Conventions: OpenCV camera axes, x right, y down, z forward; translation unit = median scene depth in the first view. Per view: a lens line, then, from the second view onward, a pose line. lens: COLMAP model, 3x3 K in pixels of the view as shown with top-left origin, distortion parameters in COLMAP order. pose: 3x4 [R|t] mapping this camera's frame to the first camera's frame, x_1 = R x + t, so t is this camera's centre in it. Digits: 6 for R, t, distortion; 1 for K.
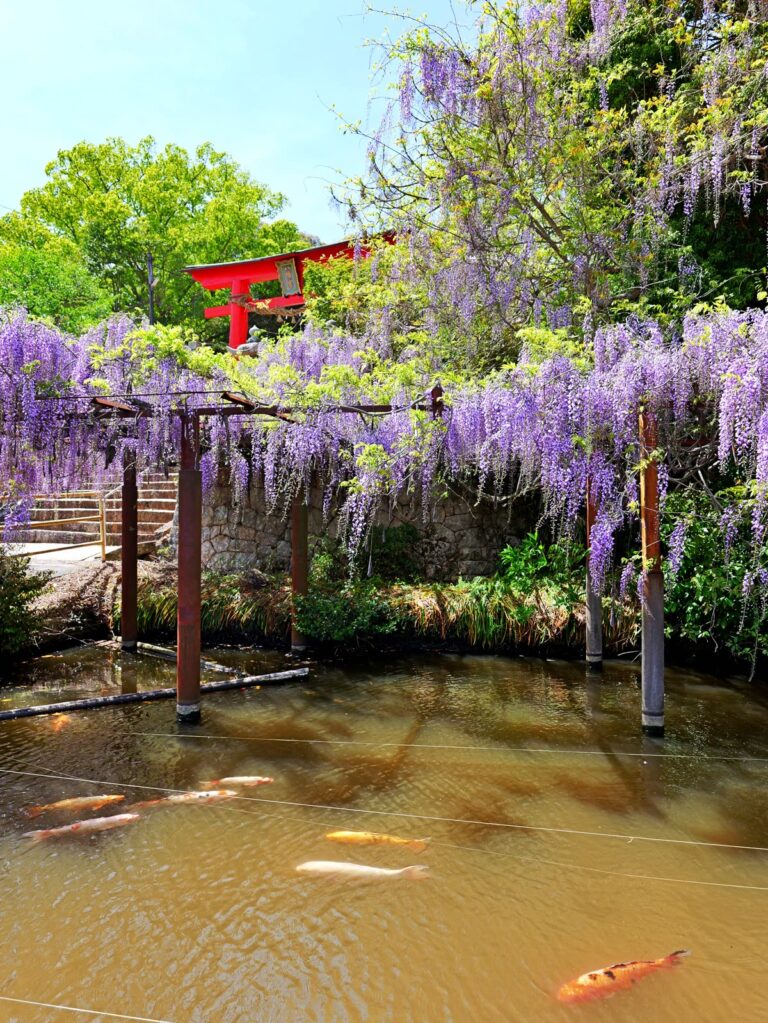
lens RADIAL K [[707.6, 0, 384.0], [0, 707.6, 511.5], [0, 0, 1]] dist [-0.000603, 0.001689]
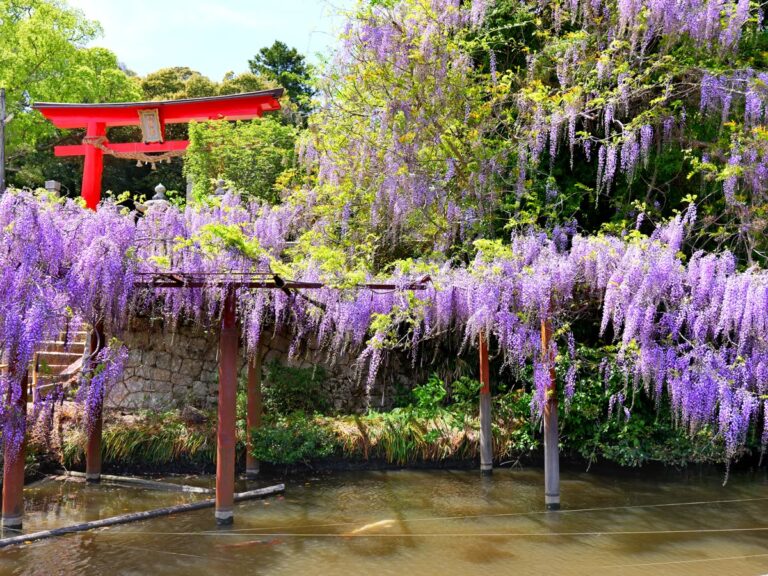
lens RADIAL K [[742.8, 0, 384.0], [0, 742.8, 288.0], [0, 0, 1]] dist [-0.003058, 0.000862]
pose [[0.954364, 0.024861, 0.297610, -0.281274], [-0.001572, 0.996933, -0.078239, -0.017872], [-0.298642, 0.074201, 0.951476, -0.273334]]
